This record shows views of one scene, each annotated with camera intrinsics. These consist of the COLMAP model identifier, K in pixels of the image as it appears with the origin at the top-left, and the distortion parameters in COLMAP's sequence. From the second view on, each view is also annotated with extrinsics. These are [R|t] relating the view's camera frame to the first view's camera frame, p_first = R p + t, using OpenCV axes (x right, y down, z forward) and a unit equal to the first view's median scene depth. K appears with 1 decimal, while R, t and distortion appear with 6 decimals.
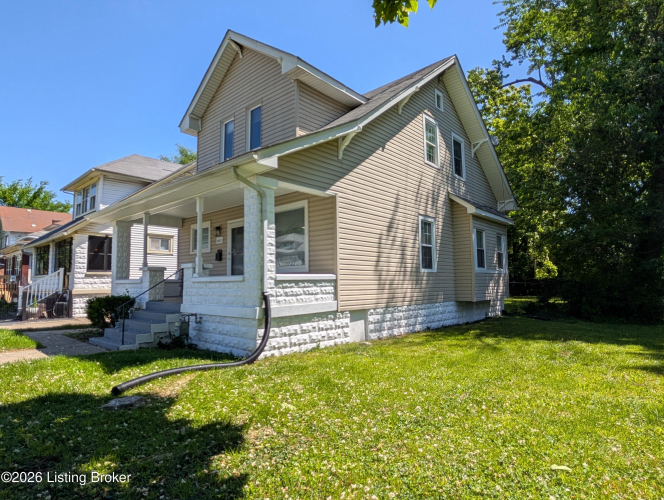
lens RADIAL K [[366.3, 0, 332.0], [0, 366.3, 250.0], [0, 0, 1]] dist [-0.003829, 0.000111]
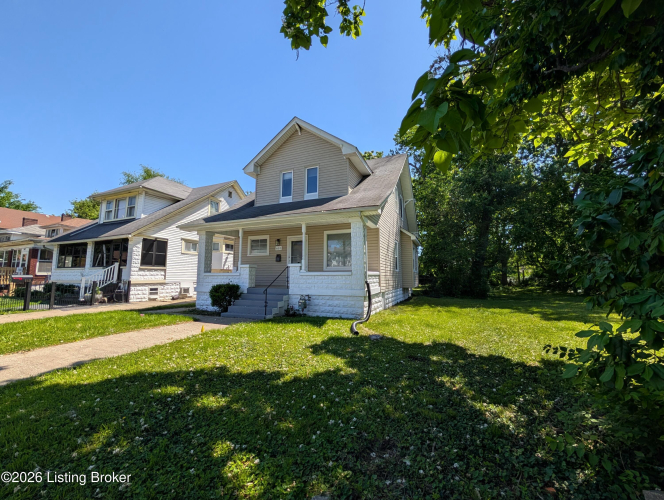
lens RADIAL K [[252.0, 0, 329.9], [0, 252.0, 247.0], [0, 0, 1]] dist [0.001221, 0.000303]
pose [[0.947616, 0.048741, 0.315671, -0.414705], [-0.038357, 0.998502, -0.039028, 0.001544], [-0.317100, 0.024876, 0.948066, -0.066057]]
